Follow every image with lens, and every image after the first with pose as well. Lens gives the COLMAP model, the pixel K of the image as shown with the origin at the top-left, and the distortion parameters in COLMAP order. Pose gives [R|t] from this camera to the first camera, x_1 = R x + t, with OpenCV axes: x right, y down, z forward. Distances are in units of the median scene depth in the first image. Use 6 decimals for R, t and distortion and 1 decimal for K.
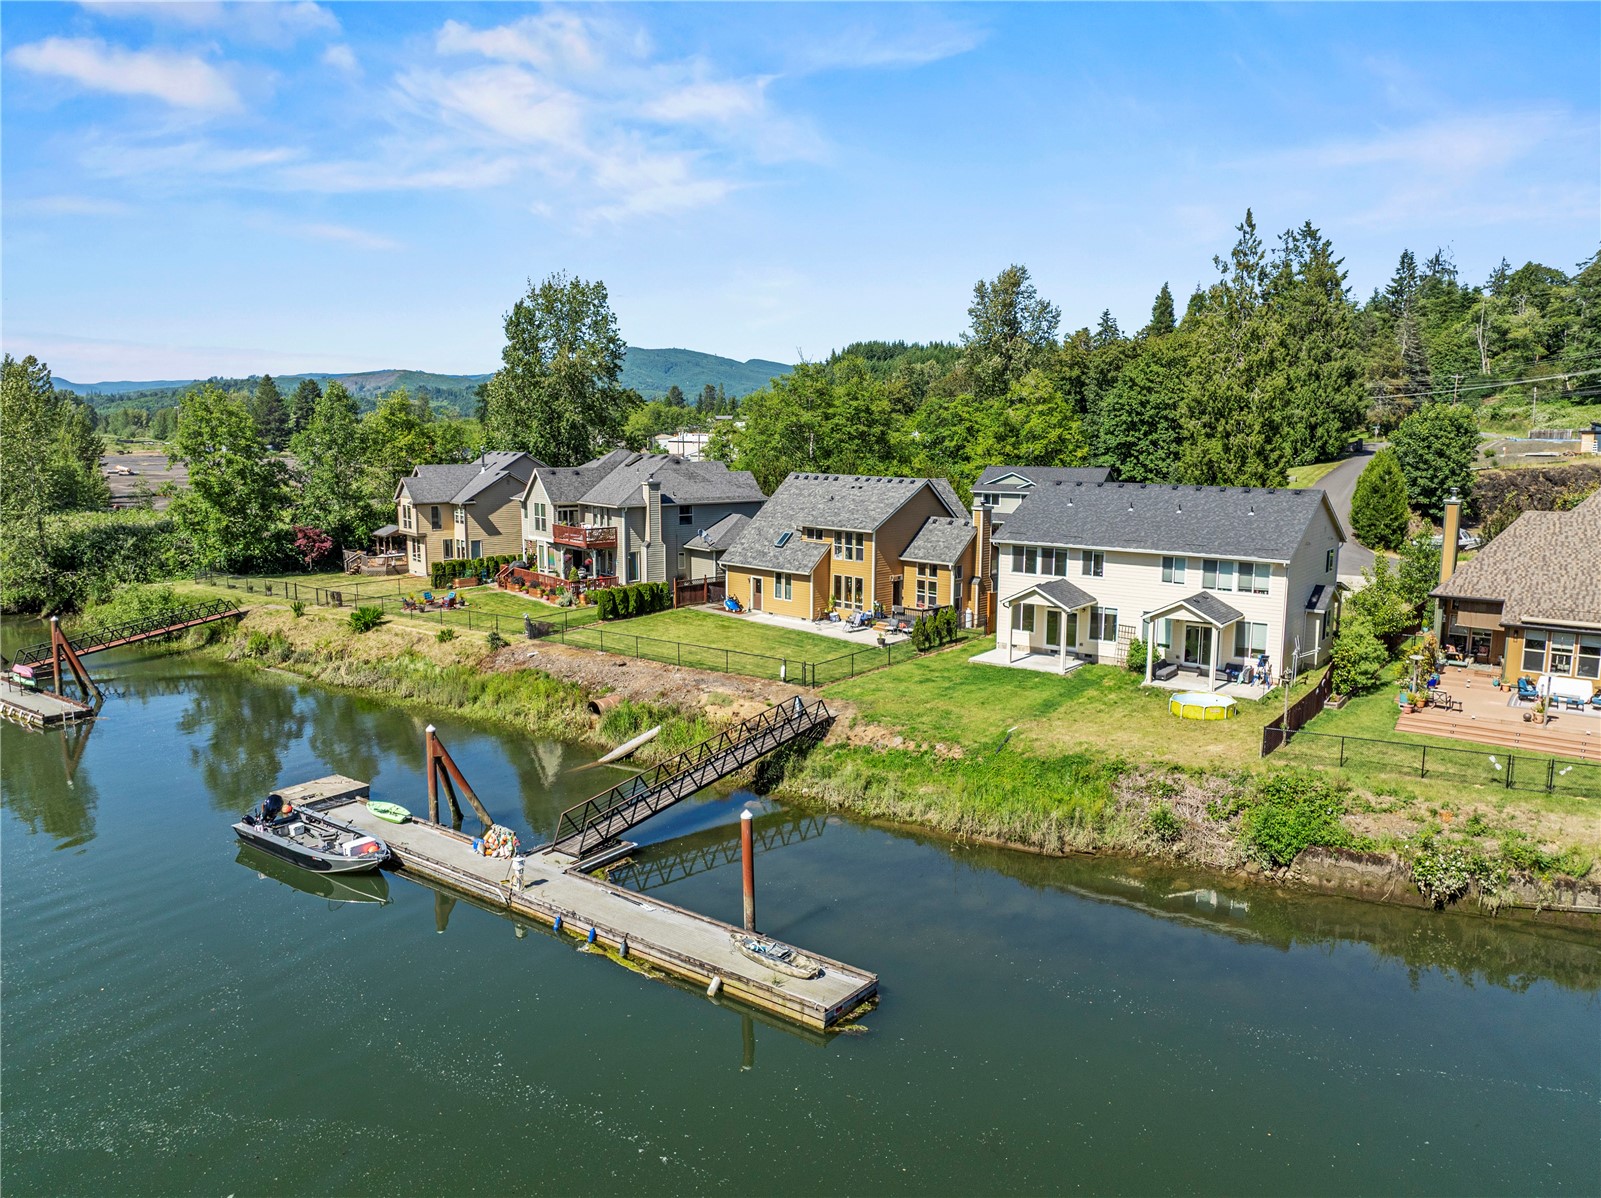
lens RADIAL K [[1141.9, 0, 799.7], [0, 1141.9, 608.8], [0, 0, 1]] dist [-0.039828, -0.000214]
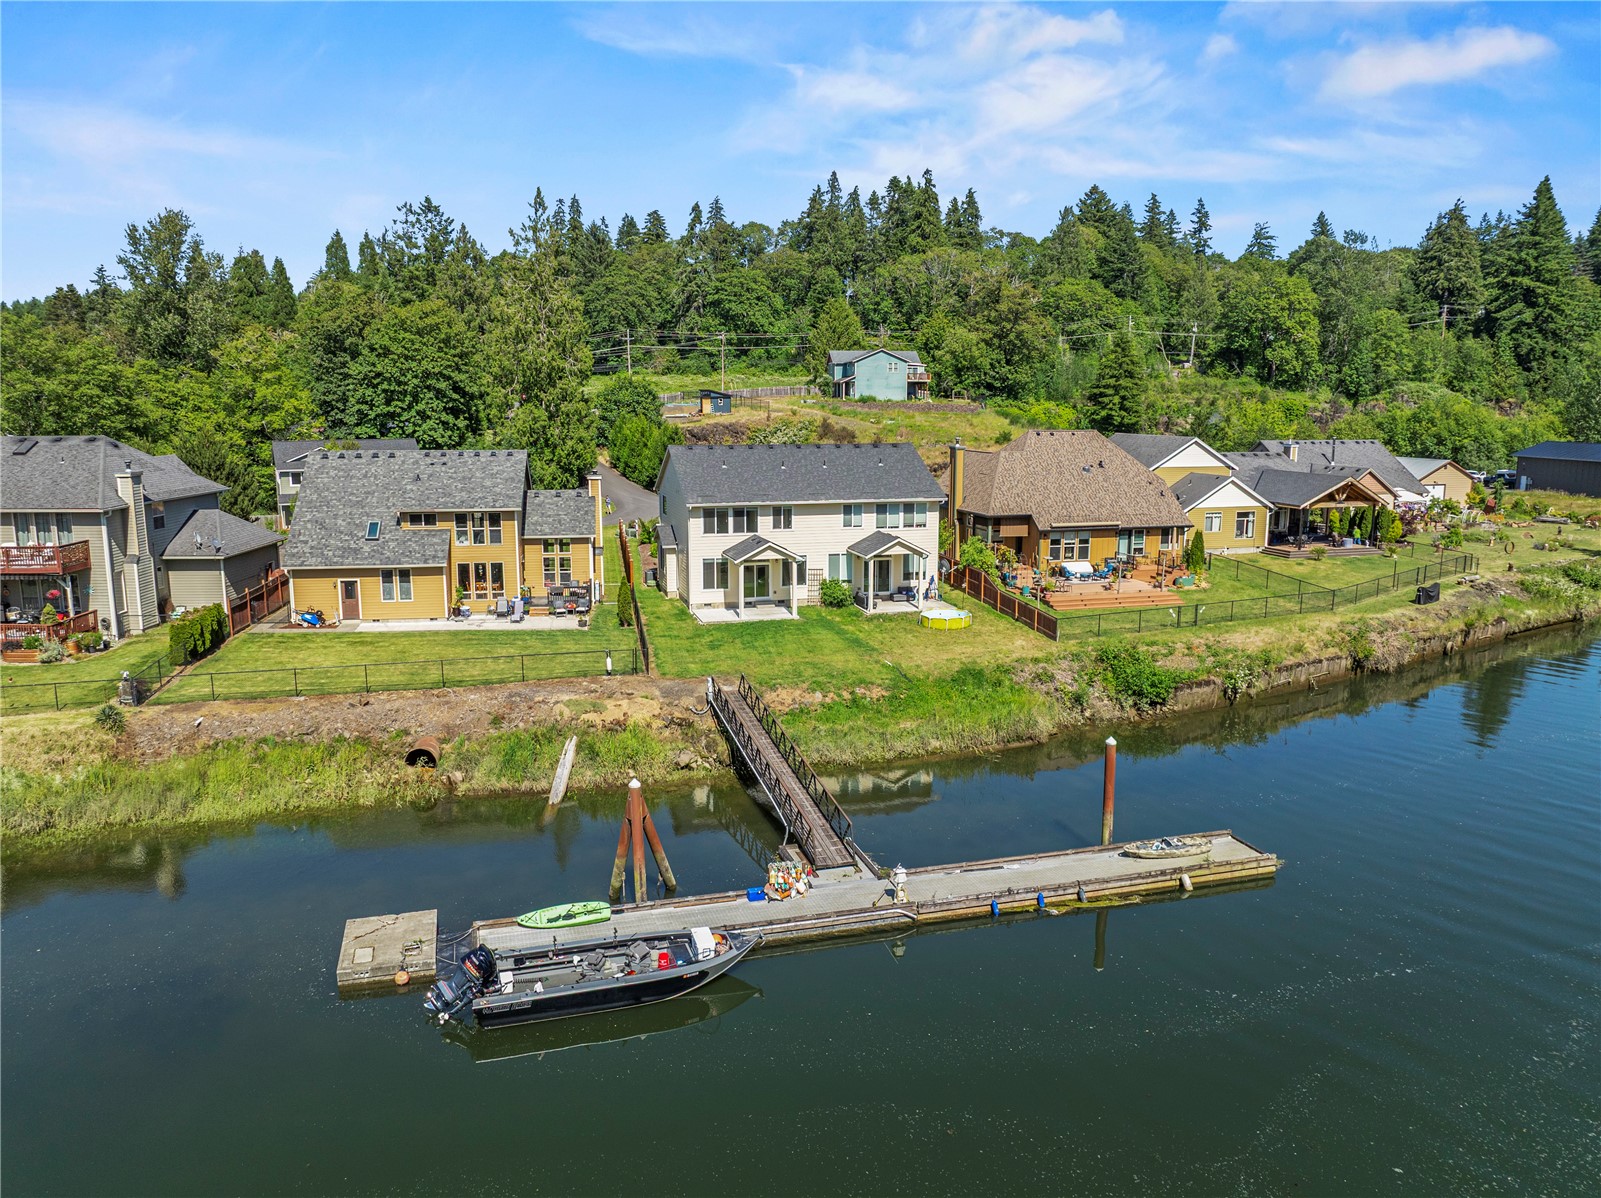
lens RADIAL K [[1115.8, 0, 799.7], [0, 1115.8, 634.3], [0, 0, 1]] dist [-0.002301, -0.001469]
pose [[0.598521, -0.165379, 0.783851, -0.591645], [0.127977, 0.985632, 0.110233, -0.044381], [-0.790819, 0.034338, 0.611087, 0.319287]]
